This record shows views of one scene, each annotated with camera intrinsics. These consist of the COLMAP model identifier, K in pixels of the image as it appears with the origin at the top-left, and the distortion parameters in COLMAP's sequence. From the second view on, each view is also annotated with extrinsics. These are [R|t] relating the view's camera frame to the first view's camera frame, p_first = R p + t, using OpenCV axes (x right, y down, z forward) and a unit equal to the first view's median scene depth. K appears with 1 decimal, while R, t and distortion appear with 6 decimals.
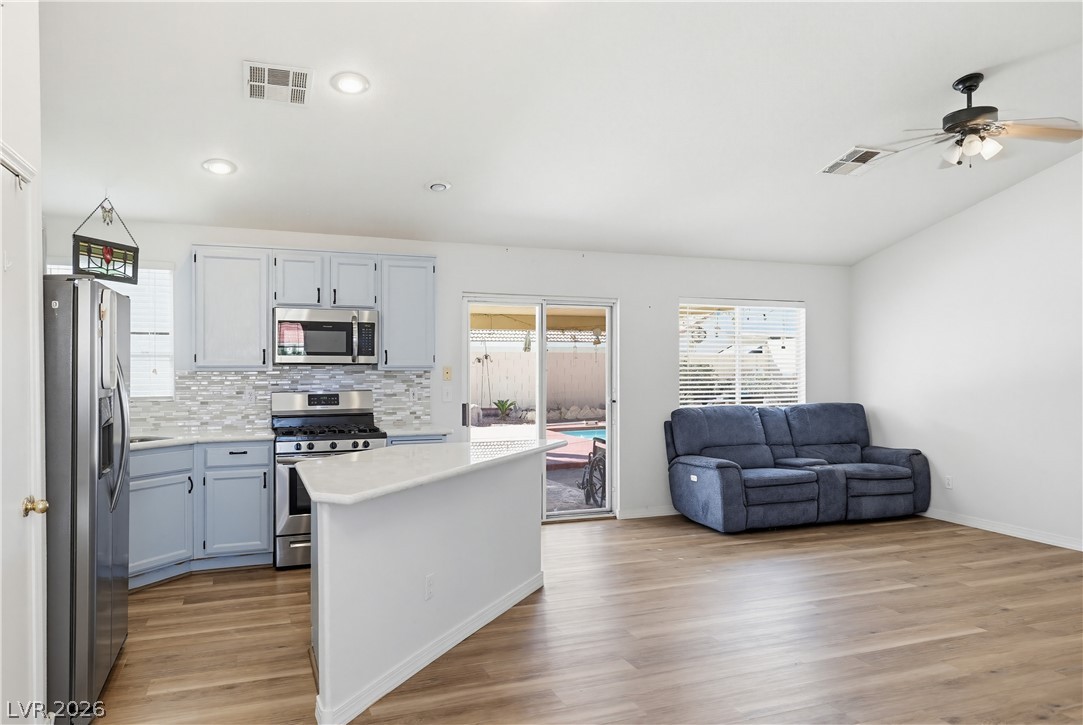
lens RADIAL K [[740.9, 0, 534.2], [0, 740.9, 367.9], [0, 0, 1]] dist [0.001720, 0.001906]
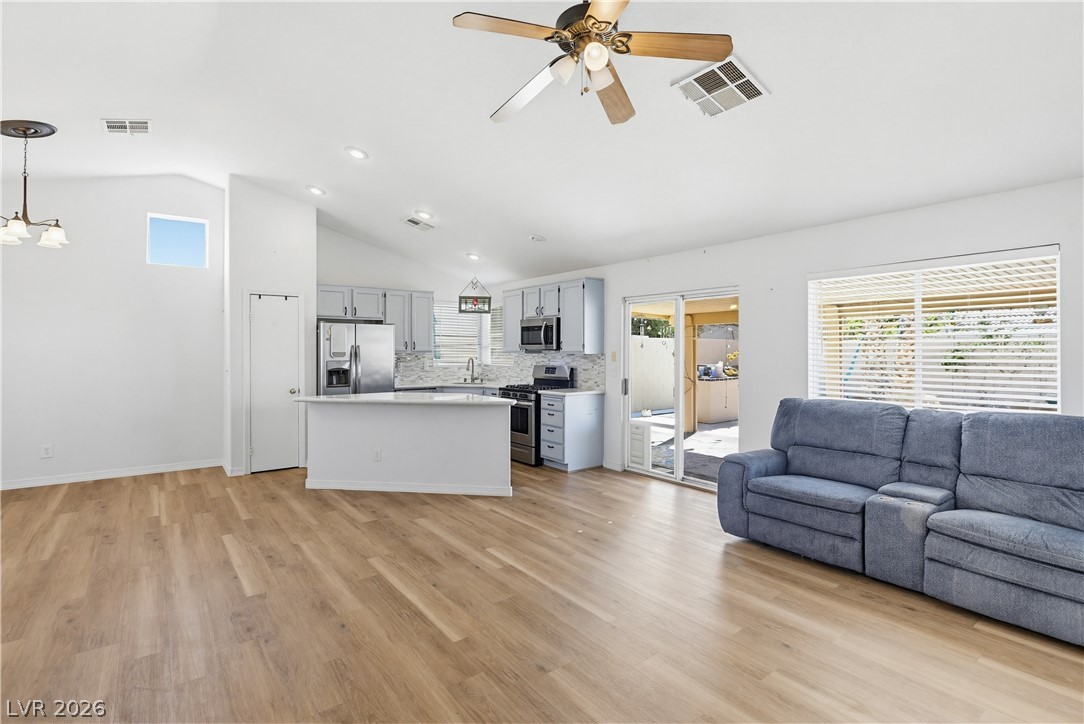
lens RADIAL K [[519.4, 0, 544.4], [0, 519.4, 354.4], [0, 0, 1]] dist [-0.003120, -0.000258]
pose [[0.276714, 0.005869, -0.960934, 0.928067], [-0.005239, 0.999976, 0.004599, -0.000174], [0.960938, 0.003762, 0.276738, 0.691182]]
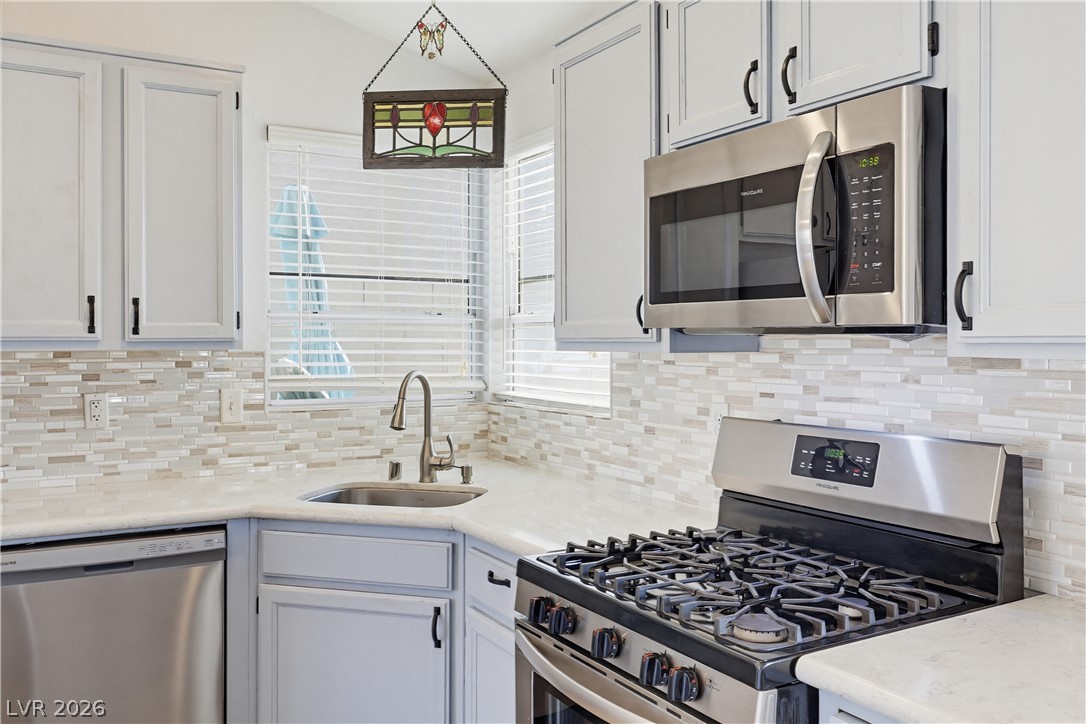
lens RADIAL K [[905.3, 0, 558.0], [0, 905.3, 341.3], [0, 0, 1]] dist [-0.000944, 0.002116]
pose [[0.149946, 0.000792, -0.988694, 0.038908], [-0.001798, 0.999998, 0.000529, -0.001423], [0.988693, 0.001698, 0.149947, 0.898020]]
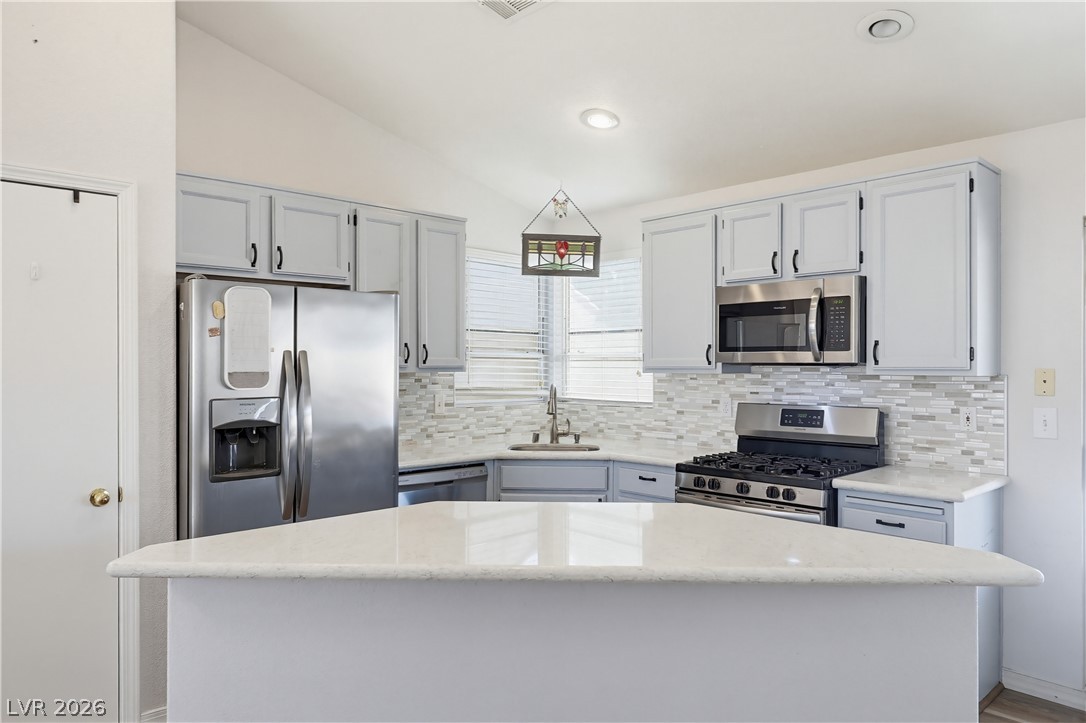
lens RADIAL K [[735.1, 0, 540.2], [0, 735.1, 364.4], [0, 0, 1]] dist [0.000239, -0.000332]
pose [[0.374600, -0.002841, -0.927182, 0.255882], [-0.004649, 0.999977, -0.004943, -0.000837], [0.927175, 0.006162, 0.374579, 0.566147]]
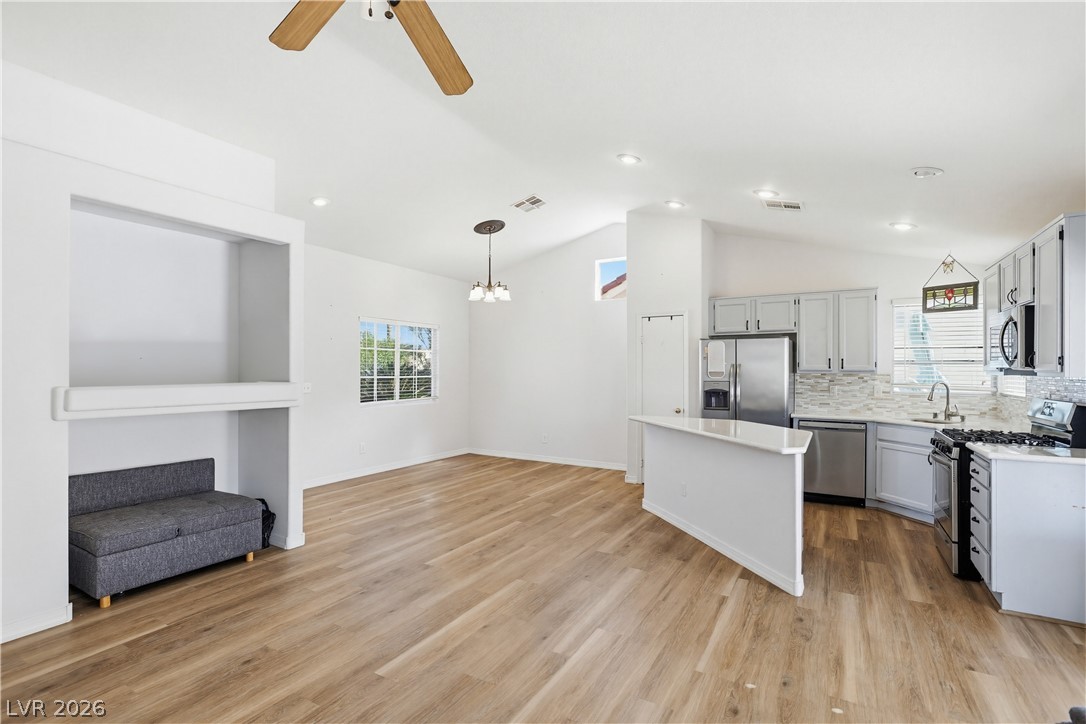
lens RADIAL K [[516.8, 0, 532.3], [0, 516.8, 366.2], [0, 0, 1]] dist [-0.002100, -0.000154]
pose [[-0.794512, -0.006678, -0.607212, 0.620178], [-0.006009, 0.999977, -0.003135, -0.002892], [0.607219, 0.001158, -0.794534, 1.183707]]
